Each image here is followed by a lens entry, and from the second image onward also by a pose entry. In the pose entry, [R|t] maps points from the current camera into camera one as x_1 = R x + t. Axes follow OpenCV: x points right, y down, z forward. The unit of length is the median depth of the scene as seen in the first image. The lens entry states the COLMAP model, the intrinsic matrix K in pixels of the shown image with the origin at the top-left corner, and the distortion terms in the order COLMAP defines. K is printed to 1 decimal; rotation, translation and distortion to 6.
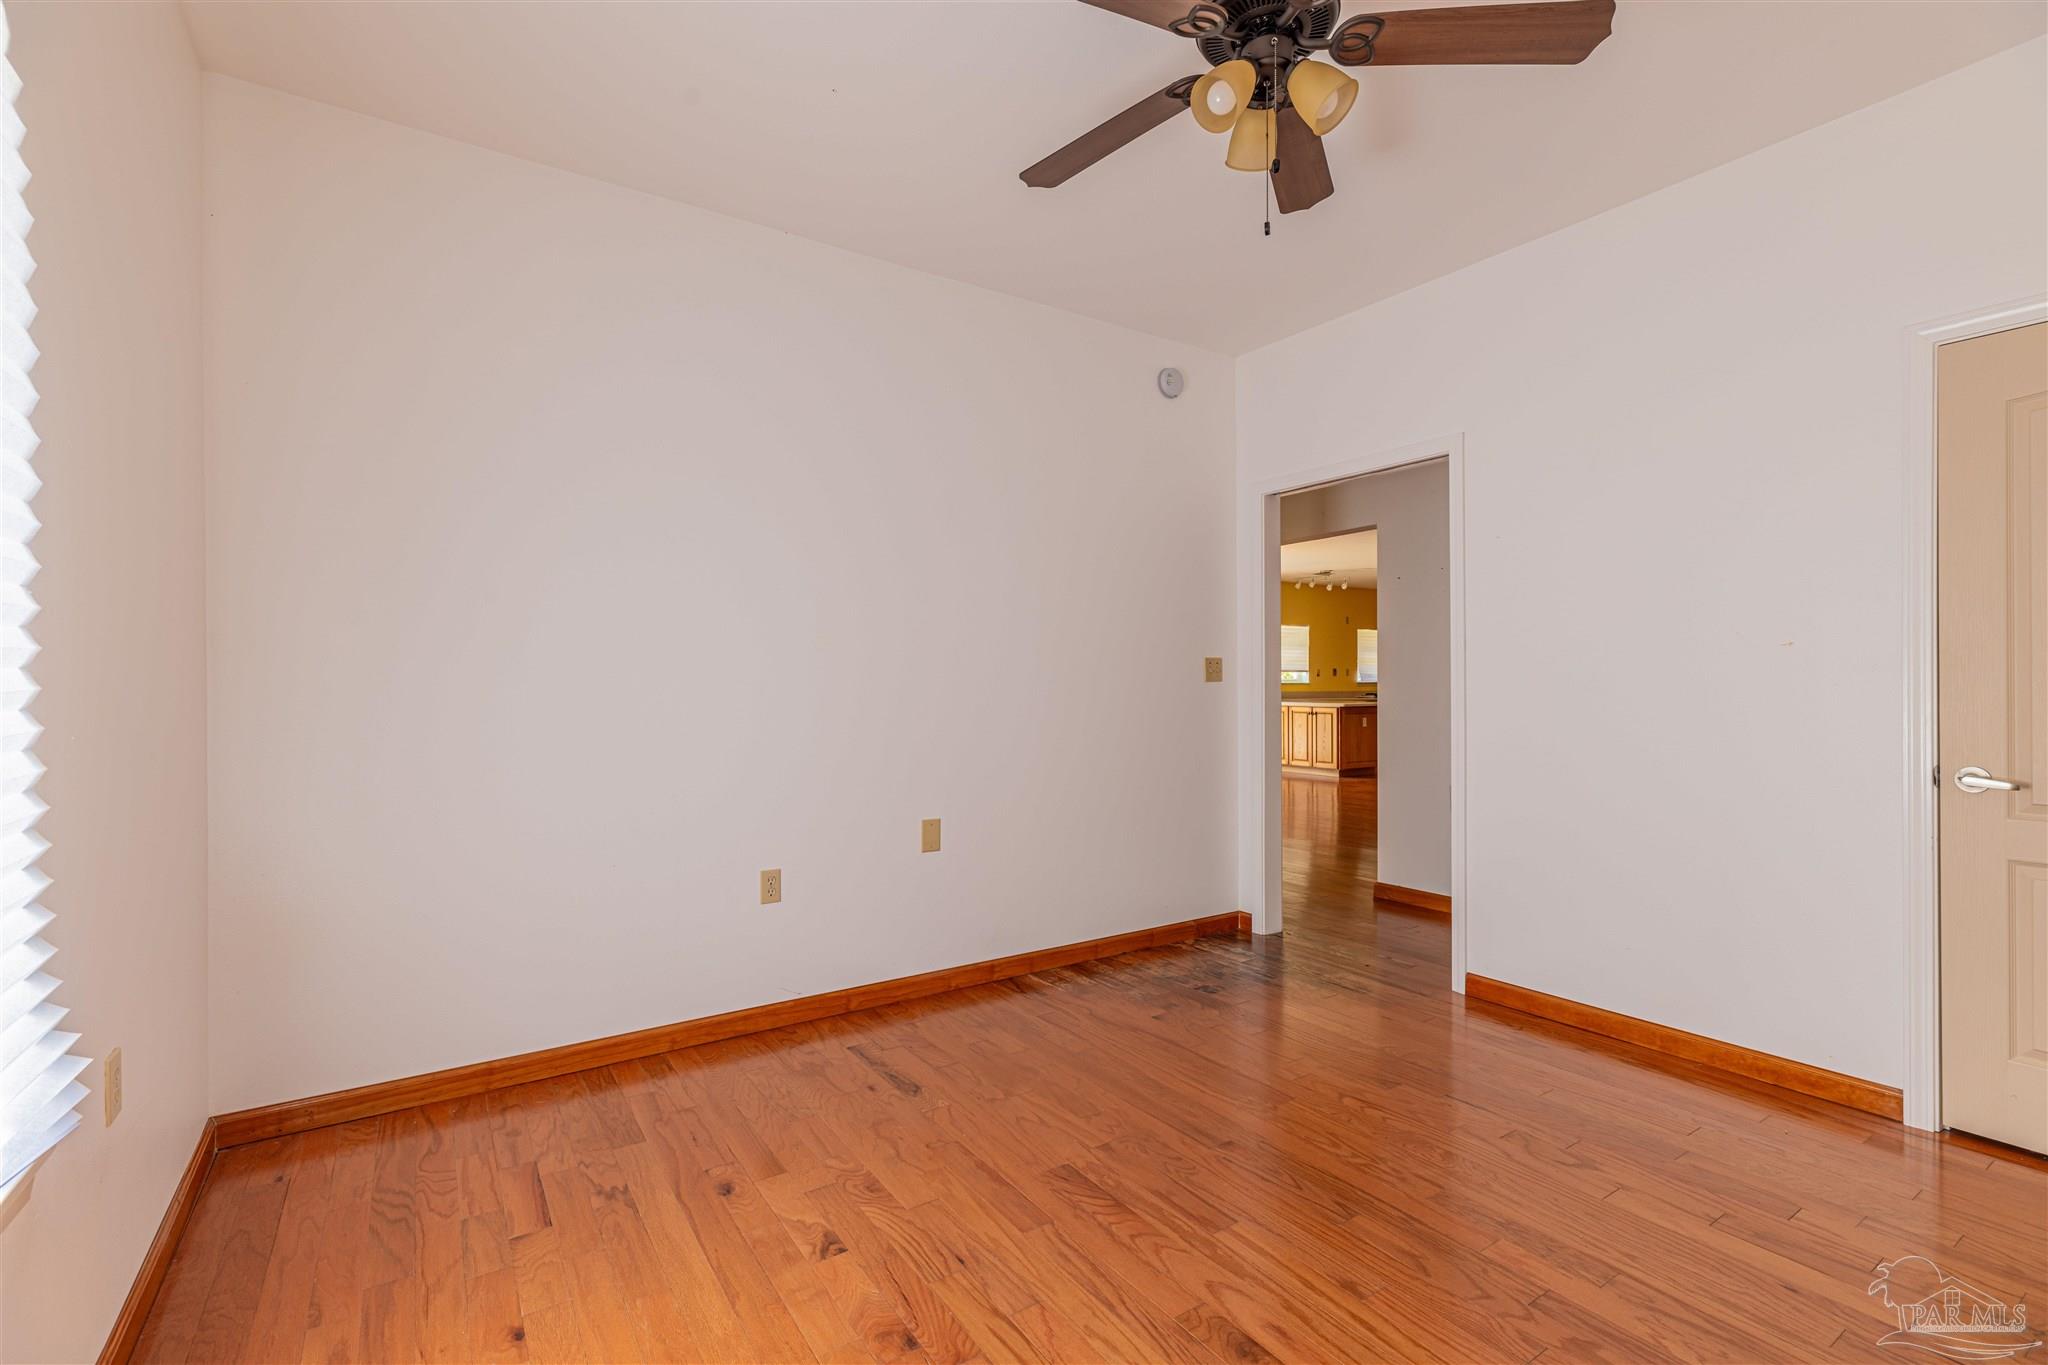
lens RADIAL K [[916.4, 0, 1031.2], [0, 916.4, 687.6], [0, 0, 1]] dist [0.004133, -0.000487]
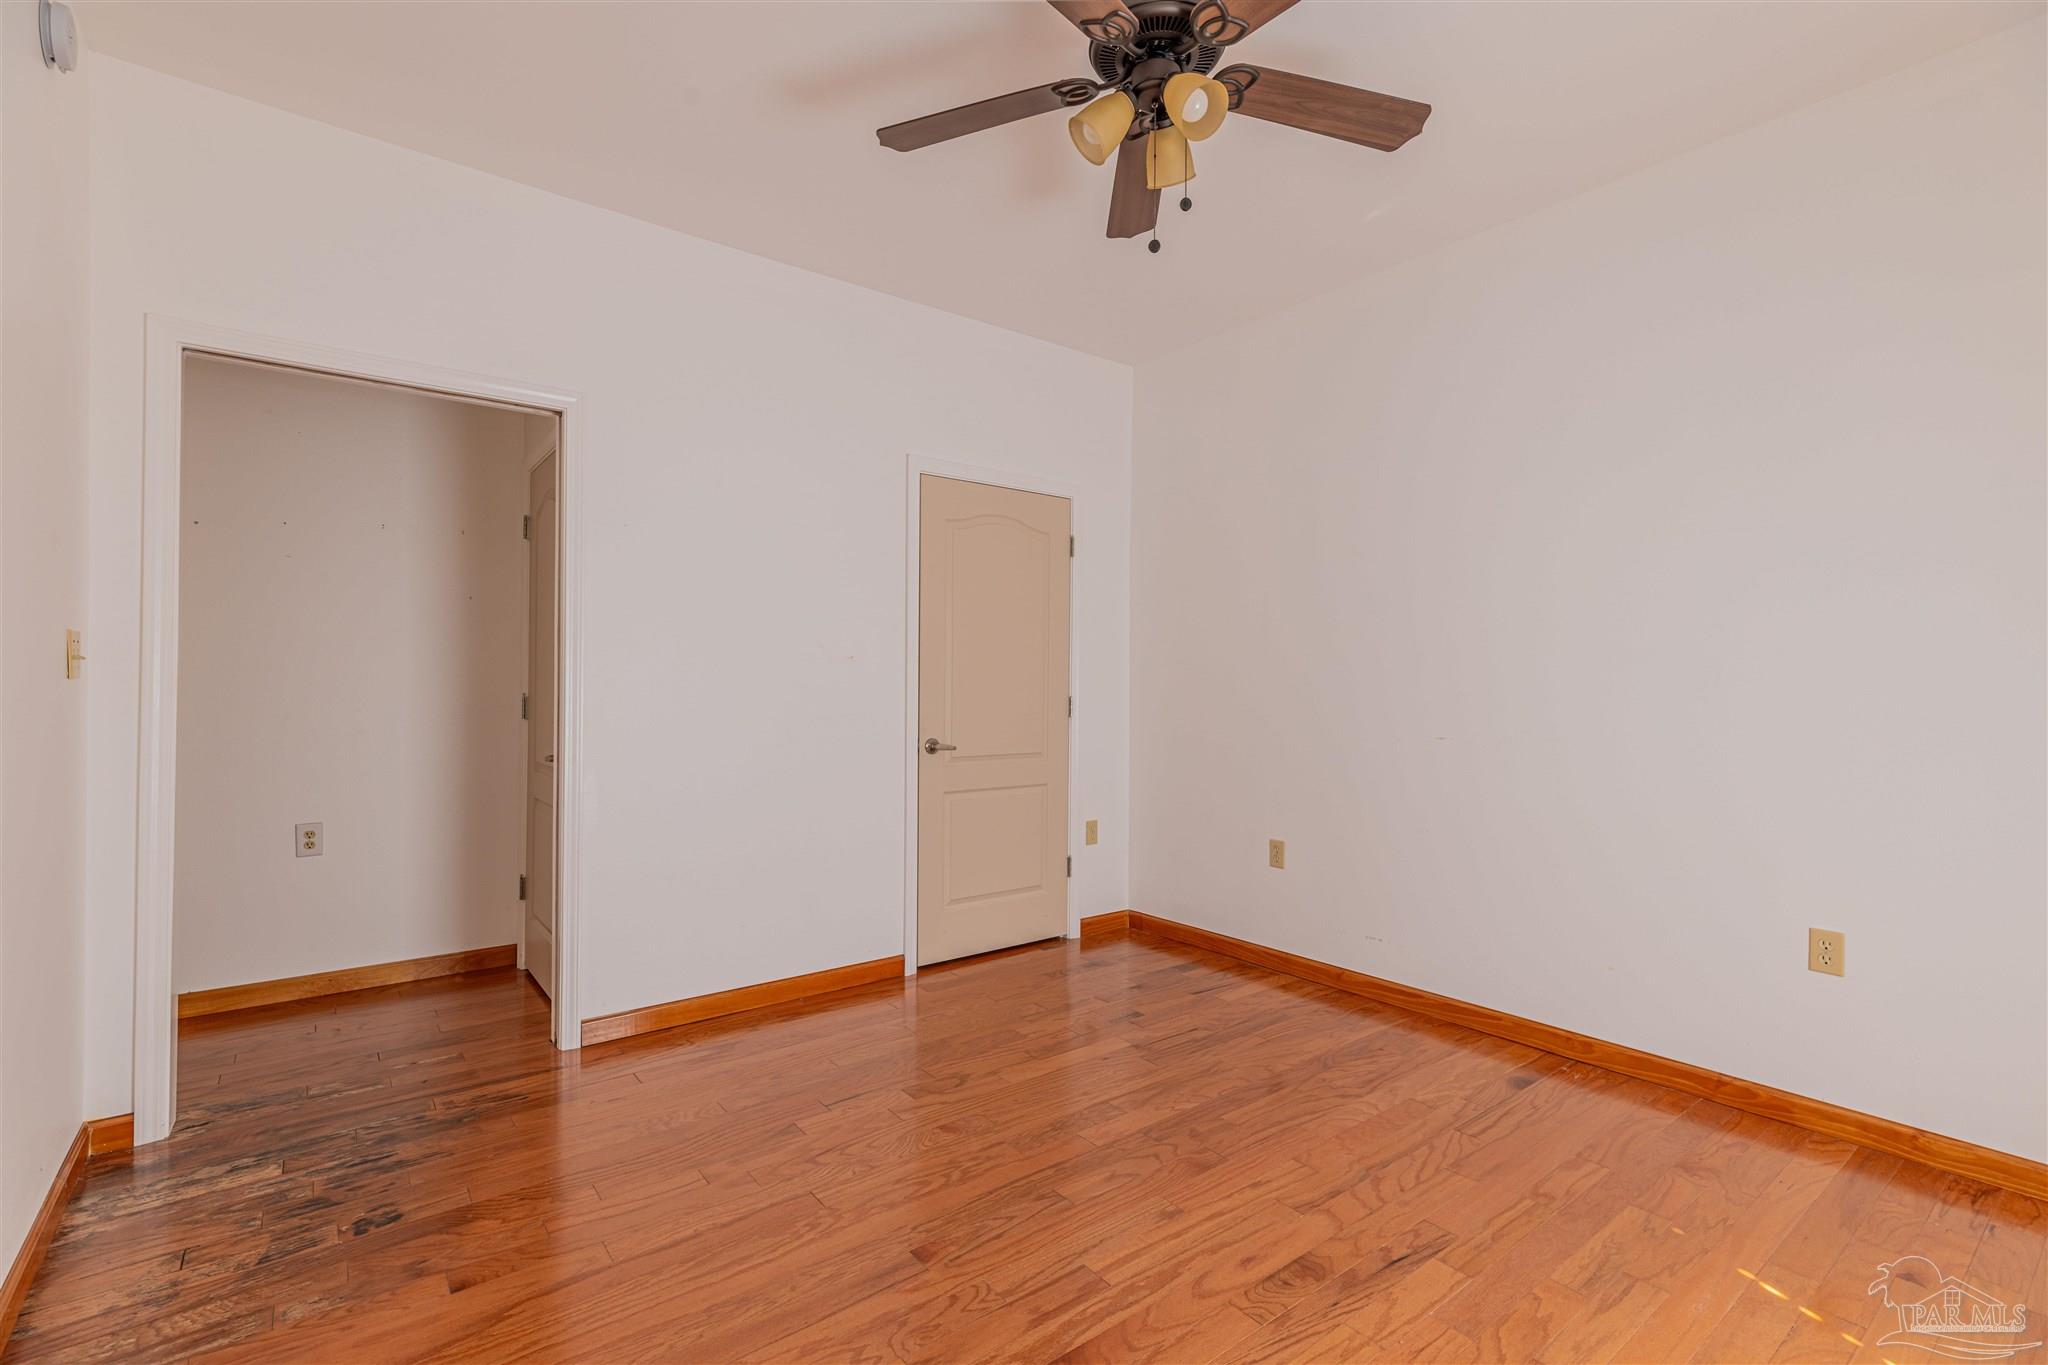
lens RADIAL K [[916.4, 0, 1029.6], [0, 916.4, 672.7], [0, 0, 1]] dist [0.004133, -0.000487]
pose [[-0.061027, 0.016589, 0.997998, -0.543891], [0.003746, 0.999859, -0.016391, 0.009402], [-0.998129, 0.002738, -0.061081, 0.878290]]
